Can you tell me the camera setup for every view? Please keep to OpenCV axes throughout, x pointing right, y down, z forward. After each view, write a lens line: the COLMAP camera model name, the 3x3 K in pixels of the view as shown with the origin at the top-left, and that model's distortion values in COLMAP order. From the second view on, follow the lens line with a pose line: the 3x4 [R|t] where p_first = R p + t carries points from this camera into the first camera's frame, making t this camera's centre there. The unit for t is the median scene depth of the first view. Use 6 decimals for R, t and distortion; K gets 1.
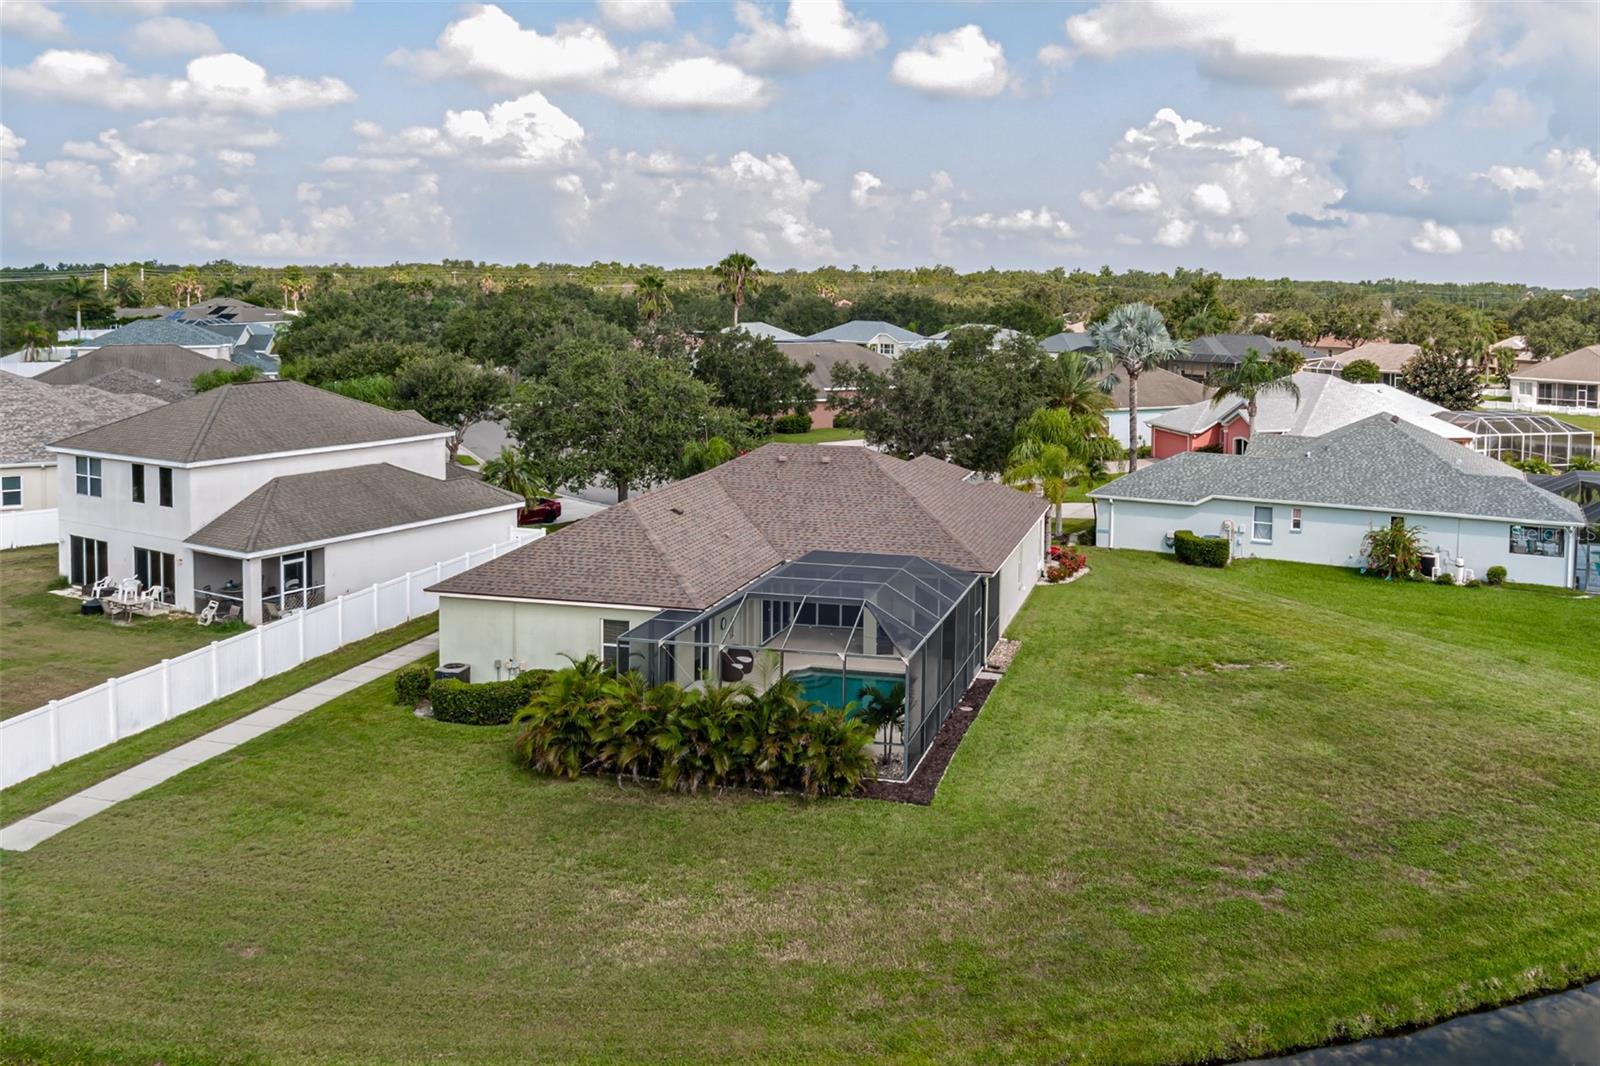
lens RADIAL K [[1304.2, 0, 1022.1], [0, 1304.2, 345.3], [0, 0, 1]] dist [-0.051990, 0.010188]
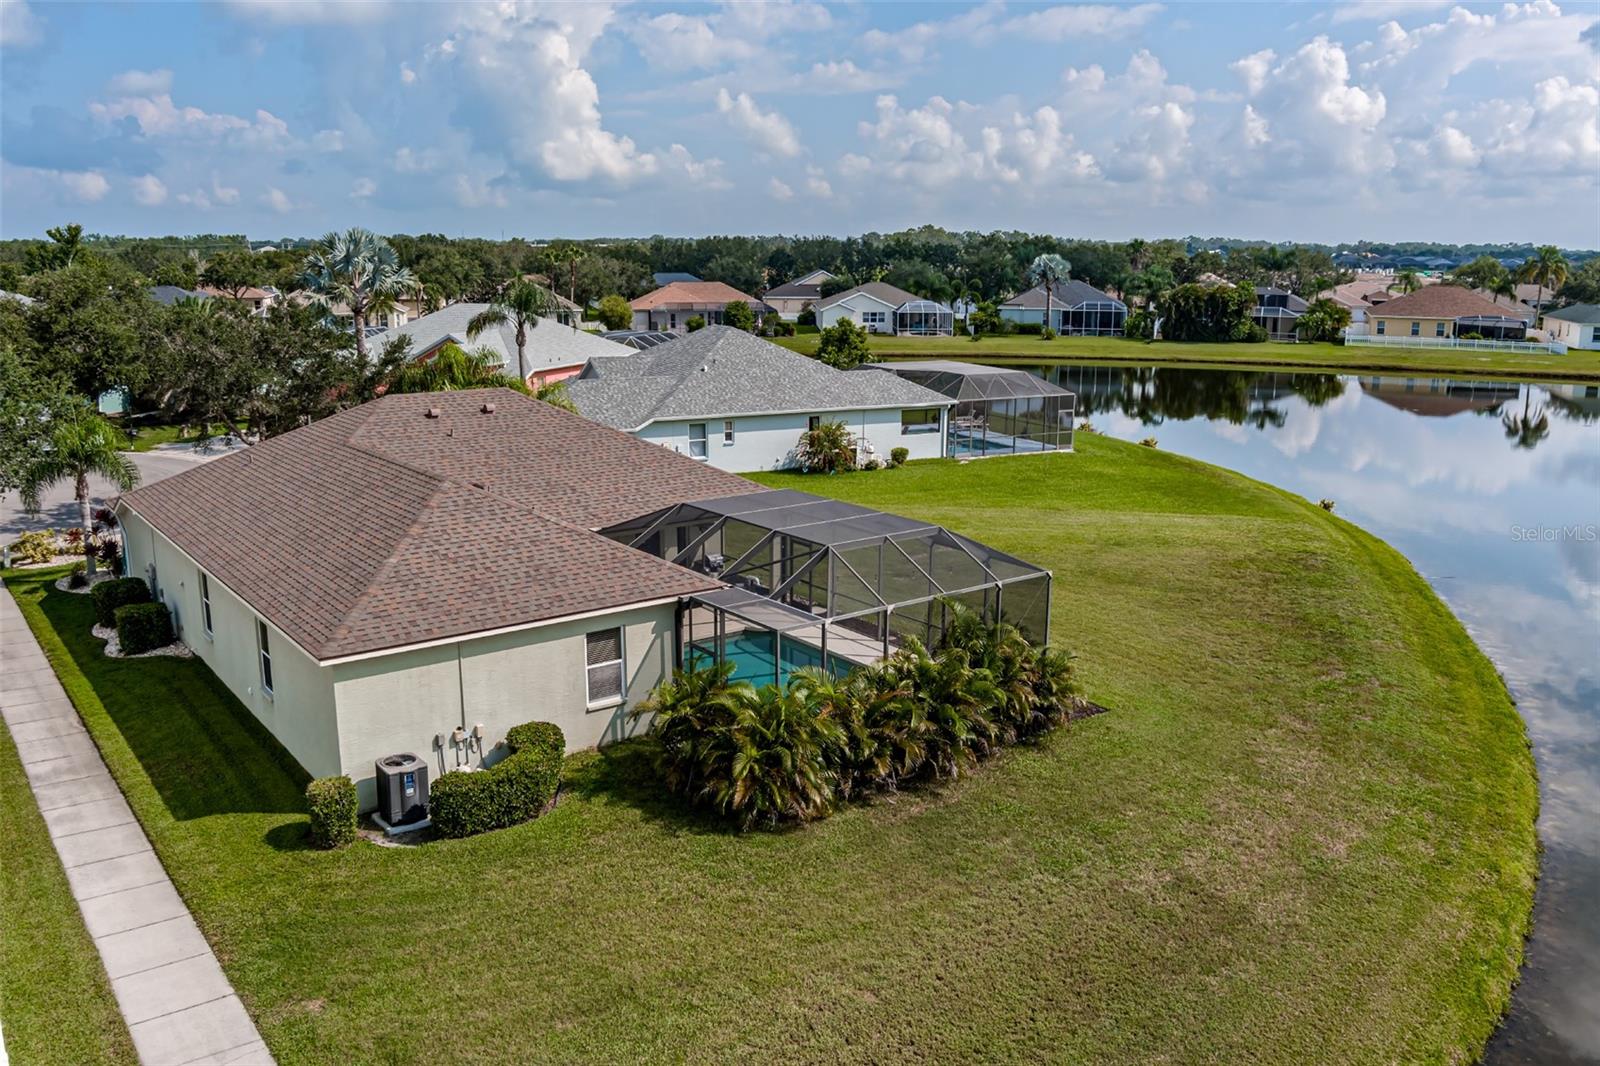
lens RADIAL K [[1304.2, 0, 736.0], [0, 1304.2, 531.3], [0, 0, 1]] dist [-0.051990, 0.010188]
pose [[0.715539, -0.175935, 0.676055, -0.565465], [0.055062, 0.978960, 0.196484, 0.016283], [-0.696399, -0.103367, 0.710172, 0.338553]]
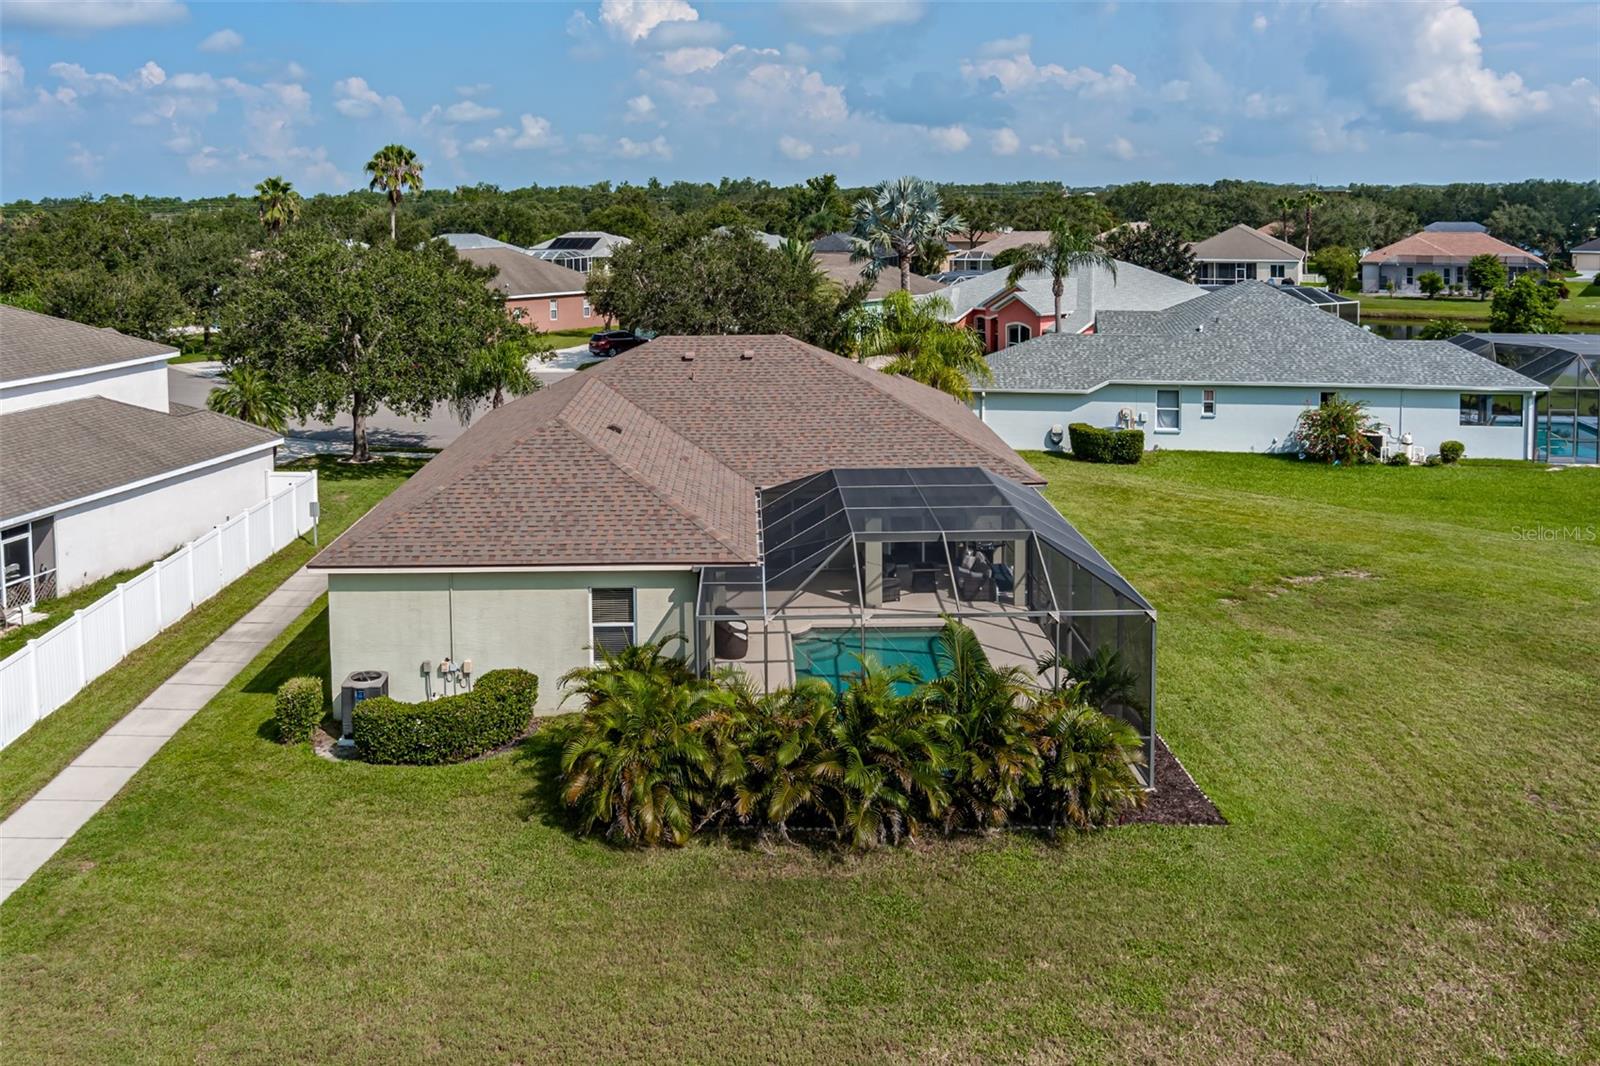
lens RADIAL K [[1304.2, 0, 725.4], [0, 1304.2, 310.1], [0, 0, 1]] dist [-0.051990, 0.010188]
pose [[0.989301, -0.048747, 0.137502, -0.261746], [0.043789, 0.998285, 0.038858, 0.031800], [-0.139160, -0.032421, 0.989739, 0.243663]]
